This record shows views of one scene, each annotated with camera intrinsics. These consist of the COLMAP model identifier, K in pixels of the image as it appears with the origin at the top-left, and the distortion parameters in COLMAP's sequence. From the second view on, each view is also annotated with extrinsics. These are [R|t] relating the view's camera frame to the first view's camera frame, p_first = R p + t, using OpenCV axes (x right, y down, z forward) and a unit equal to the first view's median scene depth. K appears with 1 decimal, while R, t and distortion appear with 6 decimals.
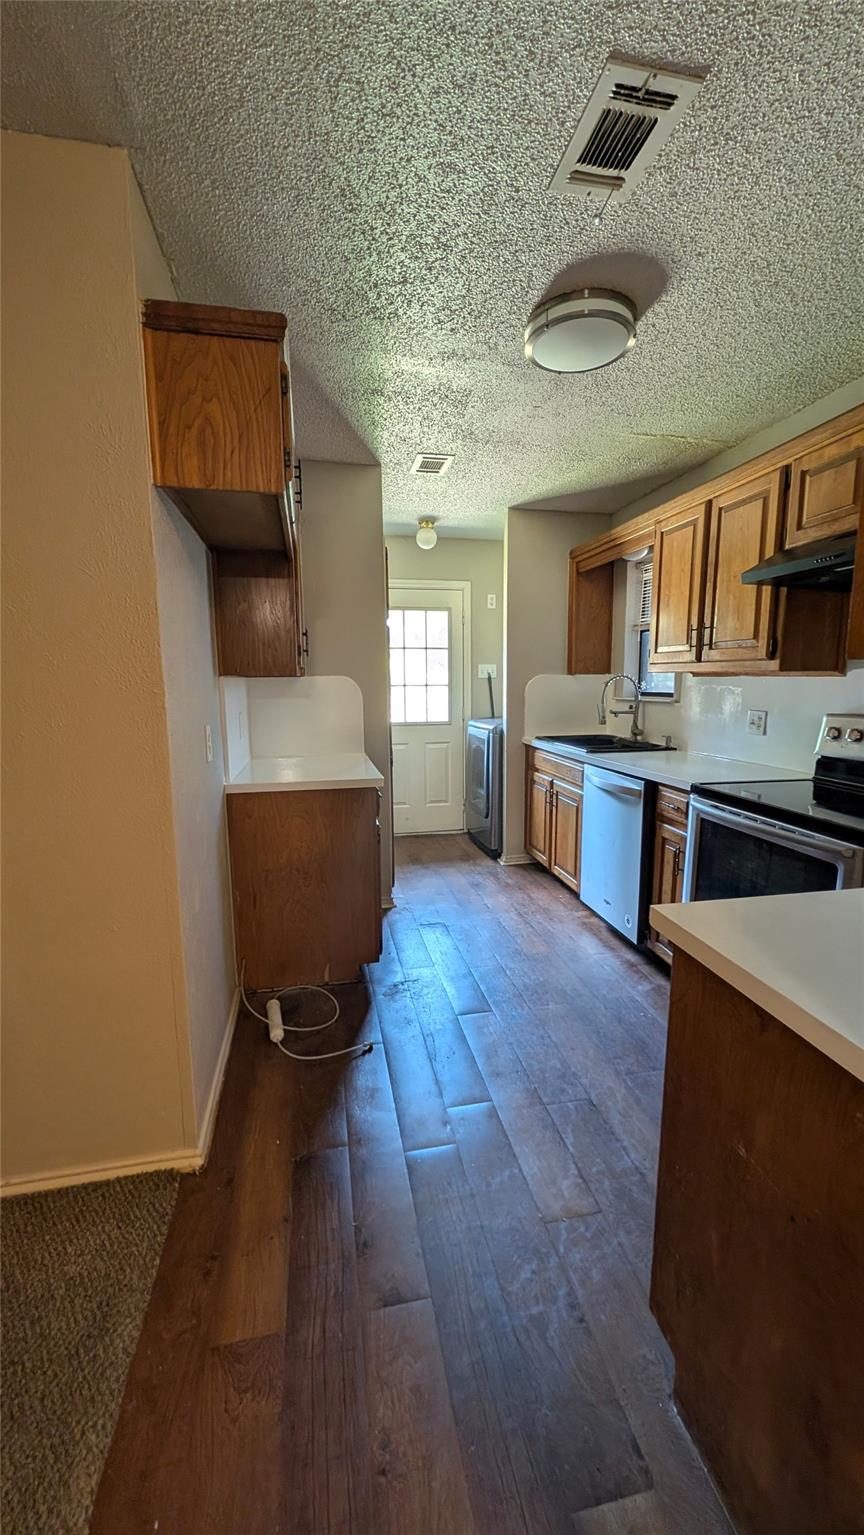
lens RADIAL K [[587.6, 0, 437.3], [0, 587.6, 768.8], [0, 0, 1]] dist [-0.001698, -0.000329]
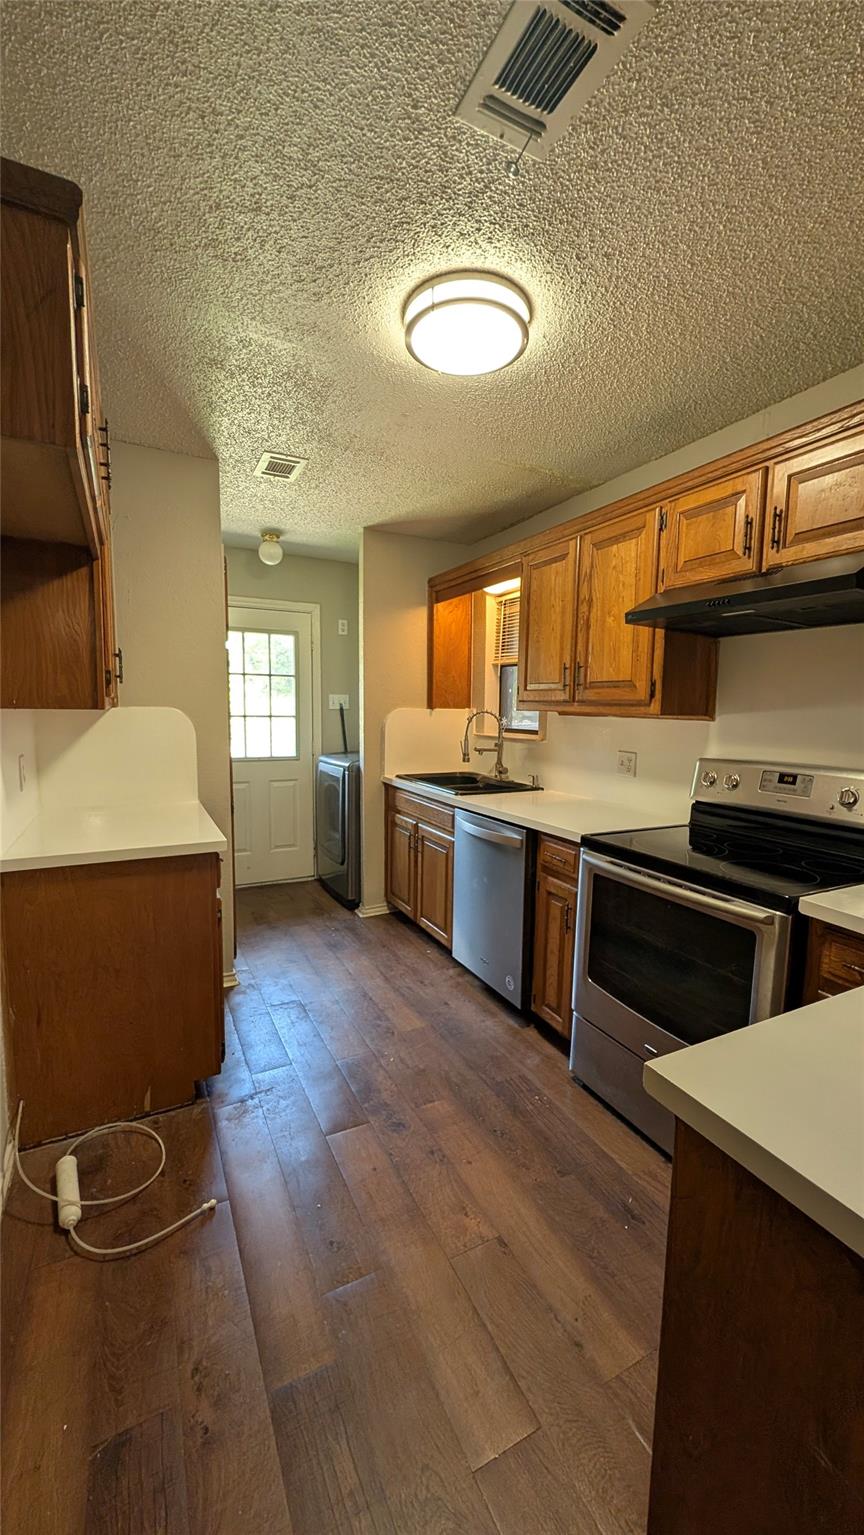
lens RADIAL K [[587.6, 0, 437.3], [0, 587.6, 768.8], [0, 0, 1]] dist [-0.001698, -0.000329]
pose [[0.963463, -0.008219, 0.267716, -0.021933], [0.019857, 0.998970, -0.040793, -0.033215], [-0.267105, 0.044619, 0.962634, 0.122836]]
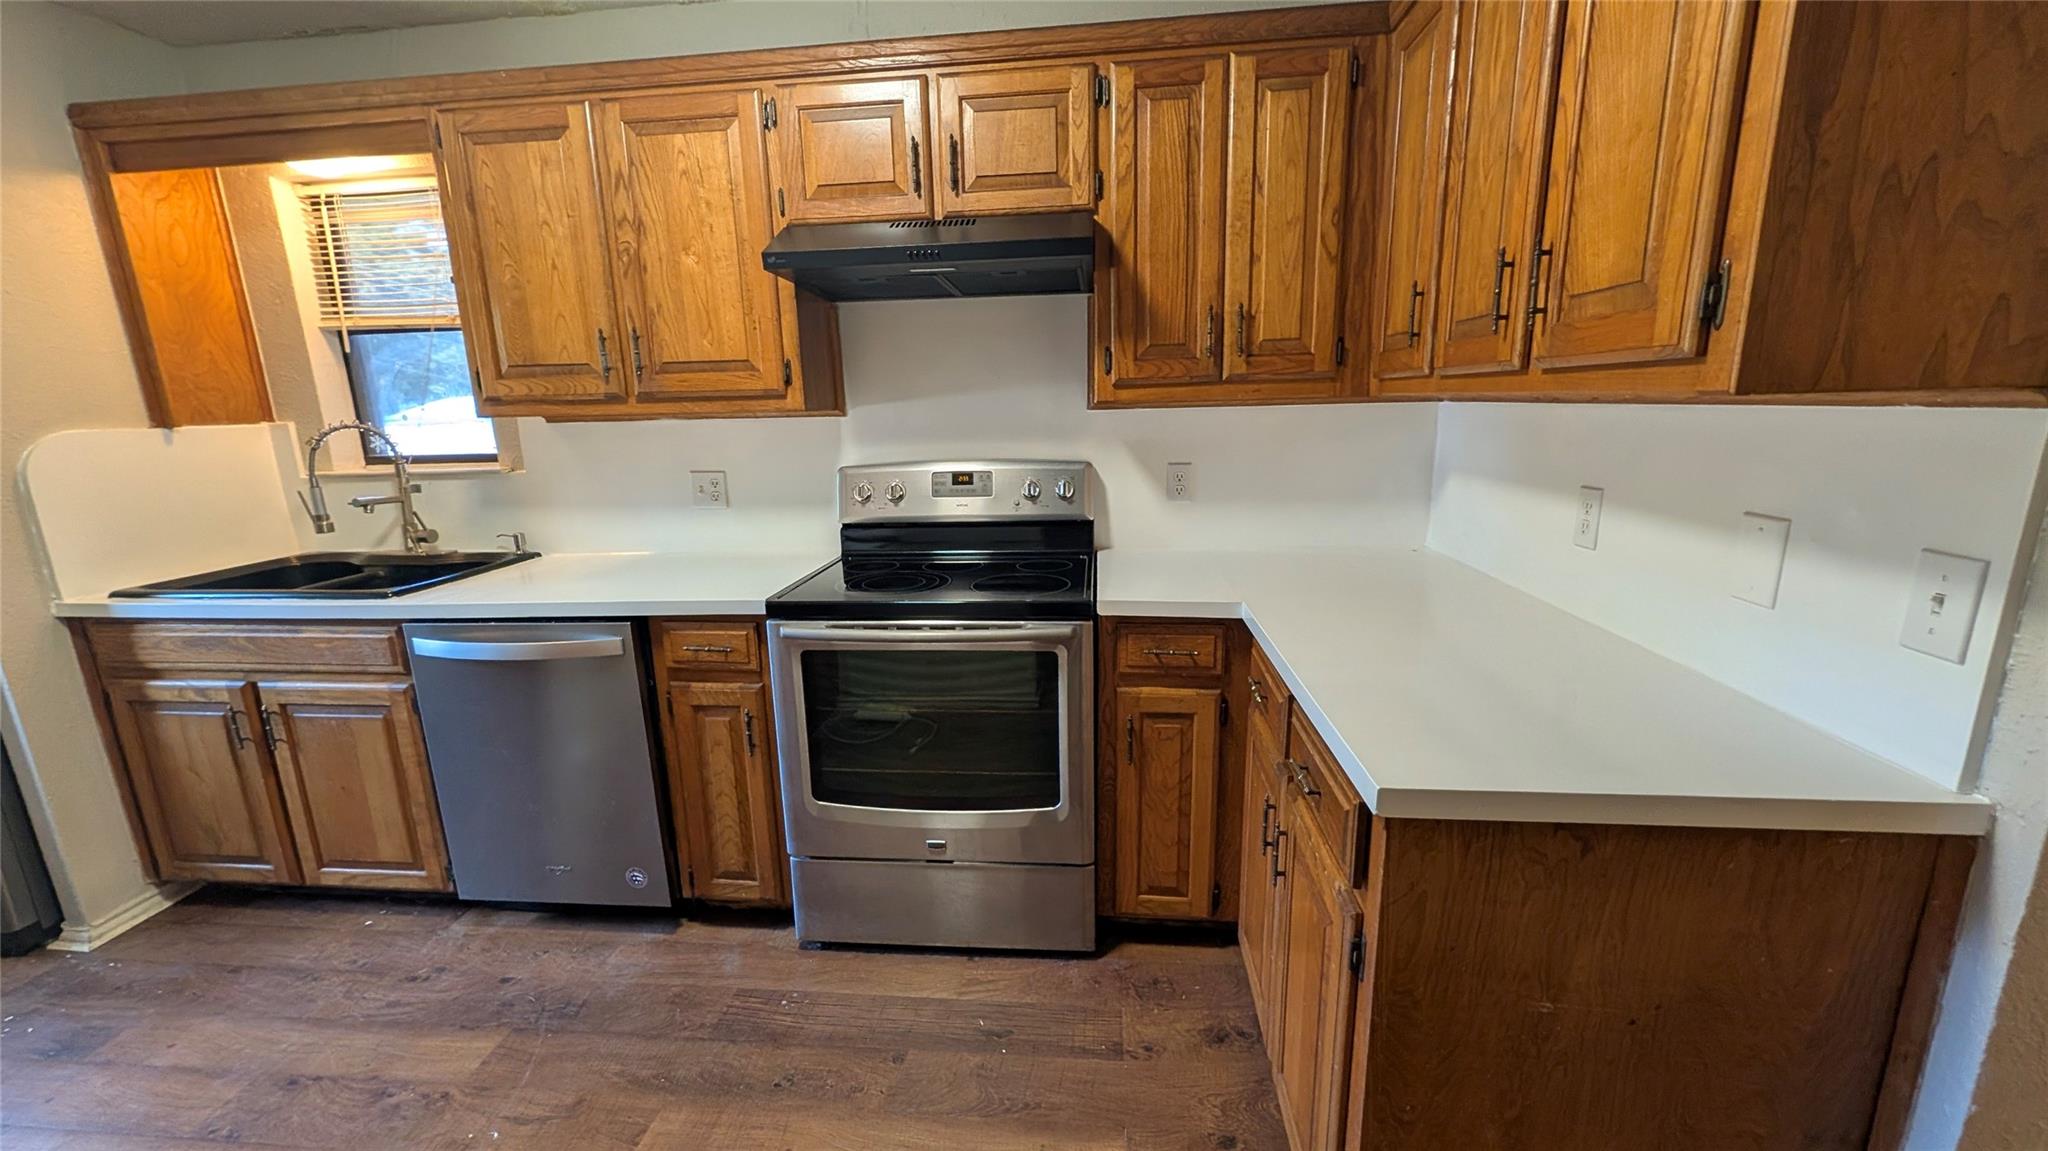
lens RADIAL K [[783.9, 0, 1024.0], [0, 783.9, 575.5], [0, 0, 1]] dist [-0.001698, -0.000329]
pose [[0.299993, -0.211796, 0.930132, -0.163170], [0.168500, 0.971475, 0.166864, -0.065186], [-0.938942, 0.106669, 0.327124, 0.353145]]
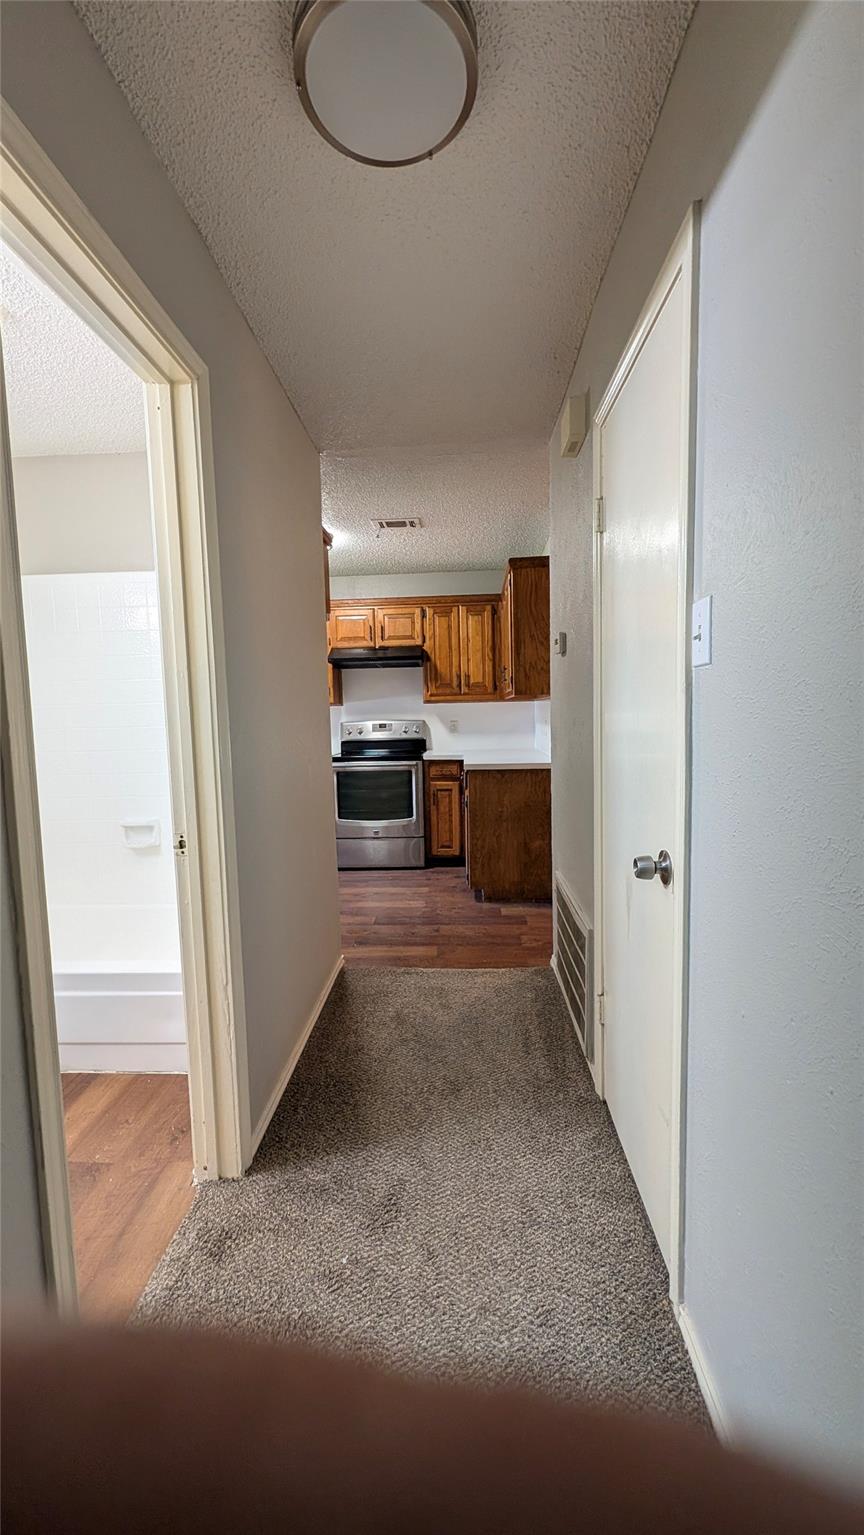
lens RADIAL K [[587.6, 0, 437.3], [0, 587.6, 768.8], [0, 0, 1]] dist [-0.001698, -0.000329]
pose [[0.249615, -0.095923, 0.963582, -1.045724], [0.168581, 0.984191, 0.054304, 0.014073], [-0.953558, 0.148887, 0.261840, 0.074584]]
